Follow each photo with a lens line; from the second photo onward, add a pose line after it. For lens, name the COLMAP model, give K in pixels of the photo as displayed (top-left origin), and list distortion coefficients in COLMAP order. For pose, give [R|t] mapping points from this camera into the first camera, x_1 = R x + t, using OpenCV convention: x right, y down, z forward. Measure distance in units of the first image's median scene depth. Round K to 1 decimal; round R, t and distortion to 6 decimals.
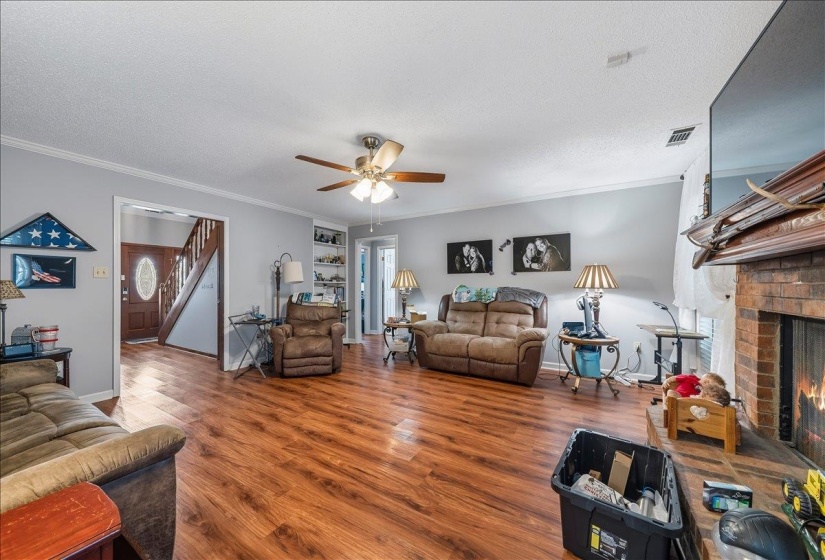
lens RADIAL K [[295.2, 0, 406.8], [0, 295.2, 282.8], [0, 0, 1]] dist [-0.000769, 0.000063]
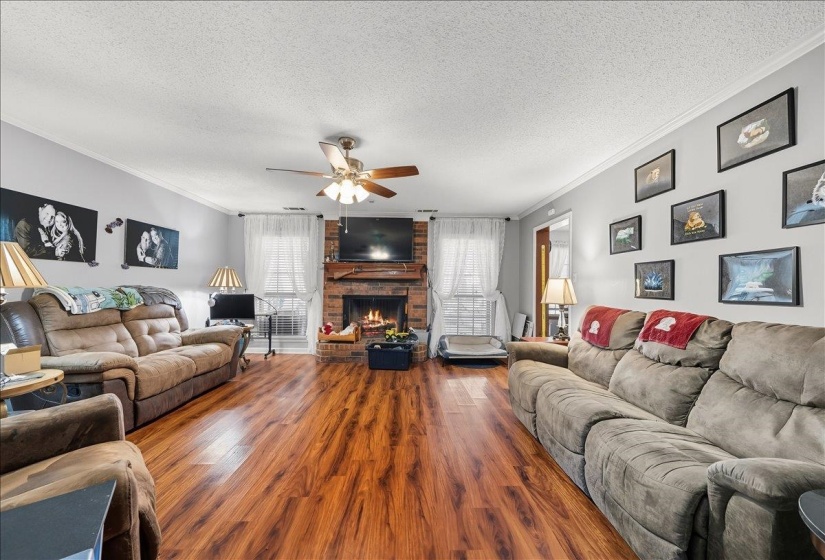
lens RADIAL K [[295.2, 0, 408.6], [0, 295.2, 282.5], [0, 0, 1]] dist [-0.000769, 0.000063]
pose [[-0.533145, 0.006283, 0.846000, -0.656751], [-0.021975, 0.999532, -0.021272, 0.006973], [-0.845738, -0.029932, -0.532758, 0.822255]]
